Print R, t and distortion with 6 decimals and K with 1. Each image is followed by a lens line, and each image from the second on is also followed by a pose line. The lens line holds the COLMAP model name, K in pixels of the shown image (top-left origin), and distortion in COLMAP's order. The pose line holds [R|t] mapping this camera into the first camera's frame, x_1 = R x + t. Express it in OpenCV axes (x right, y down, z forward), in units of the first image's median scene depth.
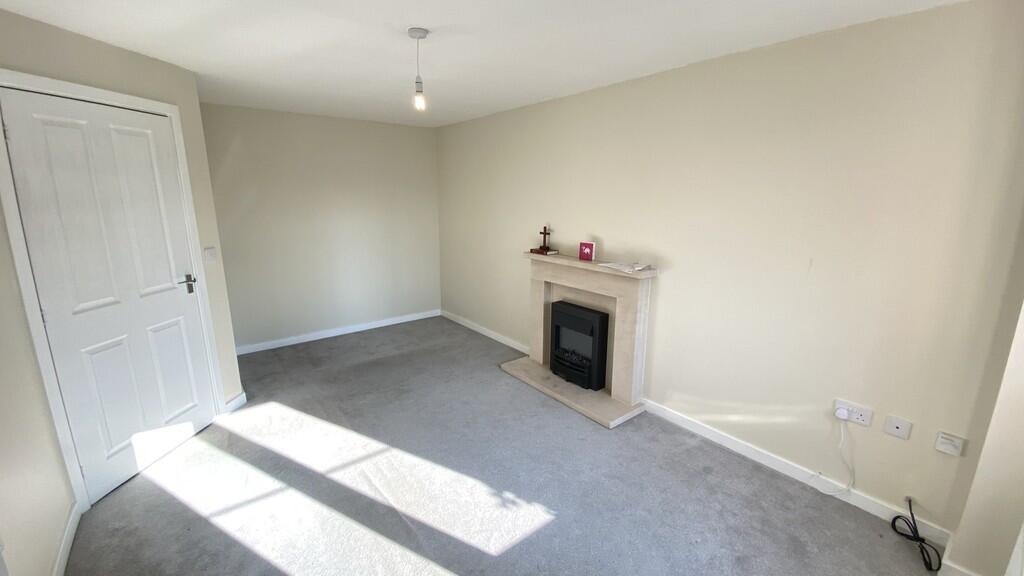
lens RADIAL K [[407.2, 0, 512.1], [0, 407.2, 283.8], [0, 0, 1]] dist [0.014892, -0.029169]
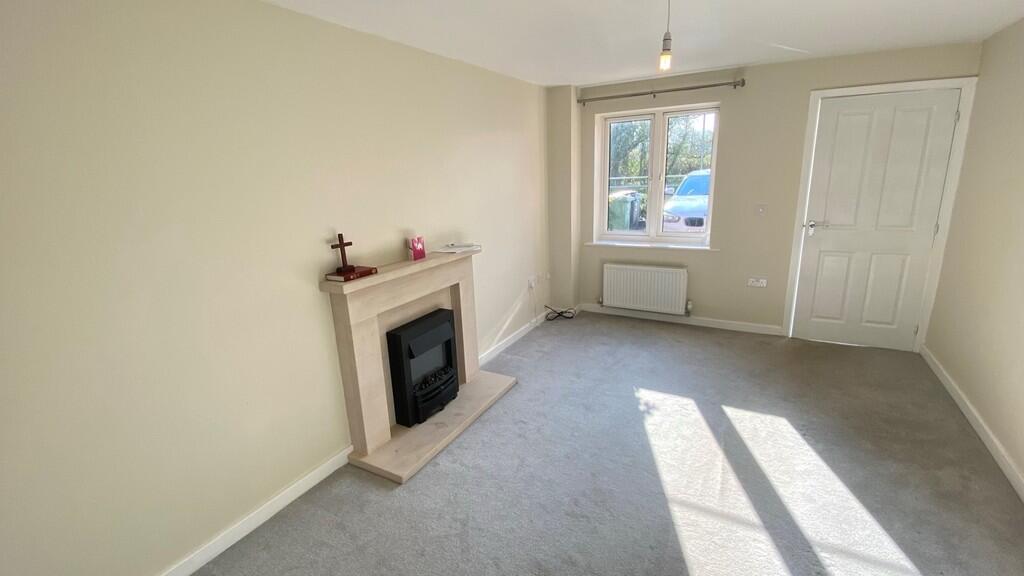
lens RADIAL K [[437.8, 0, 512.4], [0, 437.8, 284.0], [0, 0, 1]] dist [0.032139, -0.021856]
pose [[-0.377309, -0.228622, 0.897424, -0.848739], [0.222979, 0.918113, 0.327641, -0.320740], [-0.898843, 0.323729, -0.295435, 1.396578]]
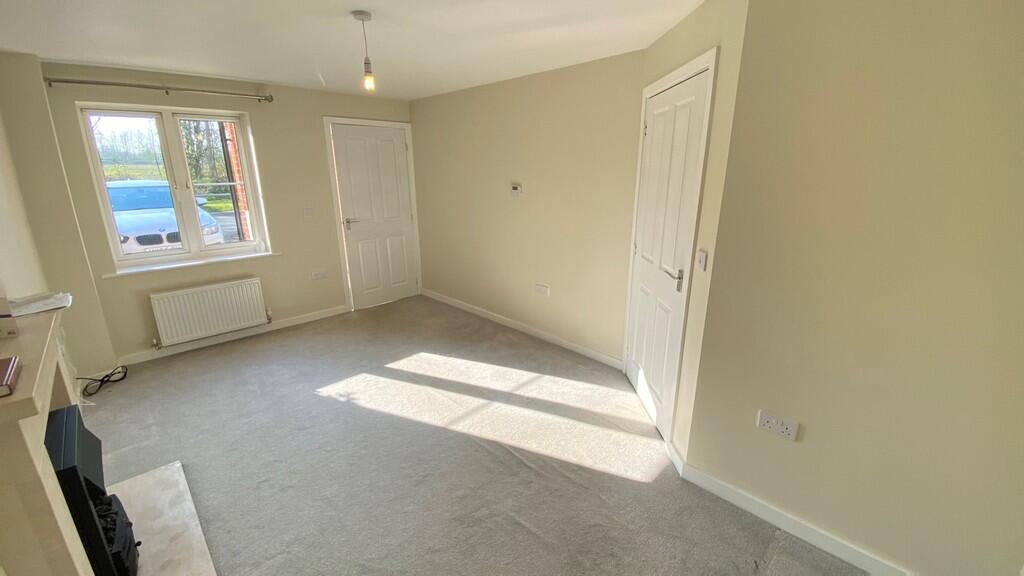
lens RADIAL K [[415.4, 0, 511.2], [0, 415.4, 279.2], [0, 0, 1]] dist [0.012339, -0.017284]
pose [[-0.994839, 0.024401, -0.098490, -0.370379], [-0.022405, 0.893869, 0.447769, -0.392272], [0.098963, 0.447665, -0.888708, 1.780493]]
